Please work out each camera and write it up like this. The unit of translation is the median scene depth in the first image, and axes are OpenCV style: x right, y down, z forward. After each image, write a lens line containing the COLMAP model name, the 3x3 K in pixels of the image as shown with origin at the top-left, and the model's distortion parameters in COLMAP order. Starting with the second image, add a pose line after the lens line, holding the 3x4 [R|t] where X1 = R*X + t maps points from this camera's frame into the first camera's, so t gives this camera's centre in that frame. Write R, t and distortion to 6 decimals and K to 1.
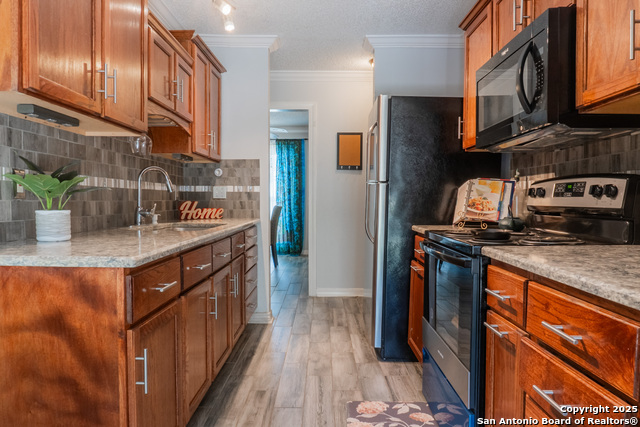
lens RADIAL K [[428.0, 0, 320.0], [0, 428.0, 213.5], [0, 0, 1]] dist [-0.020243, 0.002225]
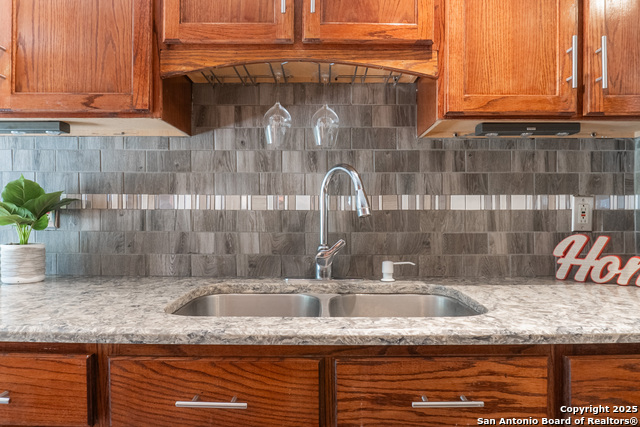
lens RADIAL K [[428.0, 0, 320.0], [0, 428.0, 213.5], [0, 0, 1]] dist [-0.020243, 0.002225]
pose [[0.017293, -0.021729, -0.999614, 0.083397], [-0.034888, 0.999142, -0.022322, -0.032214], [0.999242, 0.035261, 0.016520, 0.758936]]
